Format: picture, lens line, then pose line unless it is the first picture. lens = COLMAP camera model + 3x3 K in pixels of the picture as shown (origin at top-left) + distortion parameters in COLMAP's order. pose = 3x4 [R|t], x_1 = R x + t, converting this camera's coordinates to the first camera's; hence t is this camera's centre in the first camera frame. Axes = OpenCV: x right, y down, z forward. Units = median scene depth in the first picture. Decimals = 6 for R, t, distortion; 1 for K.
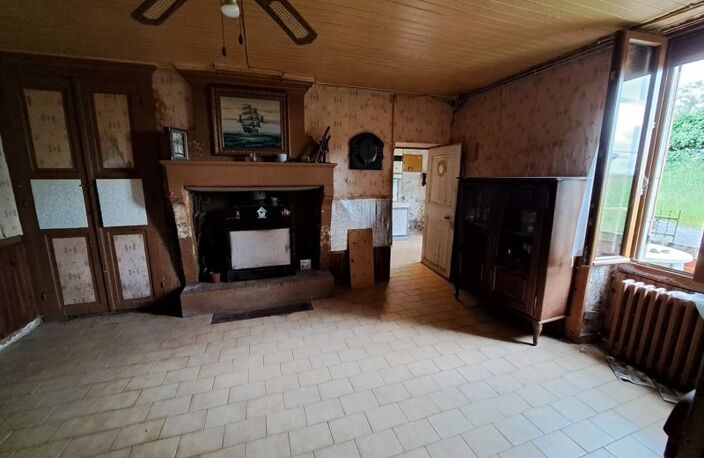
lens RADIAL K [[279.4, 0, 347.9], [0, 279.4, 228.1], [0, 0, 1]] dist [-0.000453, 0.000283]
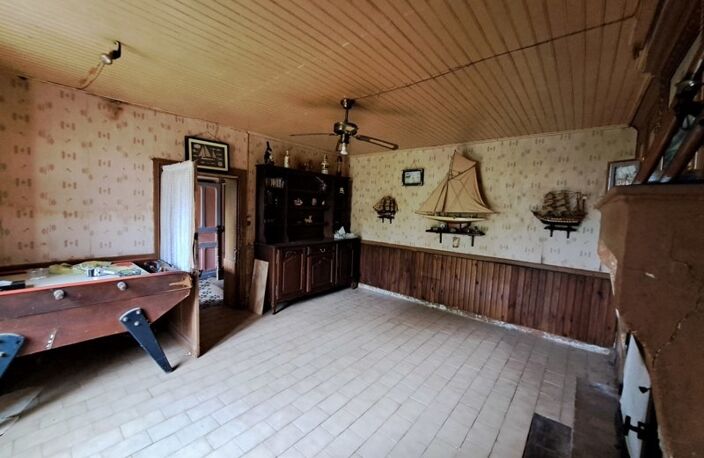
lens RADIAL K [[279.4, 0, 347.4], [0, 279.4, 230.5], [0, 0, 1]] dist [-0.000453, 0.000283]
pose [[-0.847650, 0.011426, -0.530433, 0.393489], [-0.134081, 0.962702, 0.235004, -0.285212], [0.513334, 0.270322, -0.814502, 1.390221]]
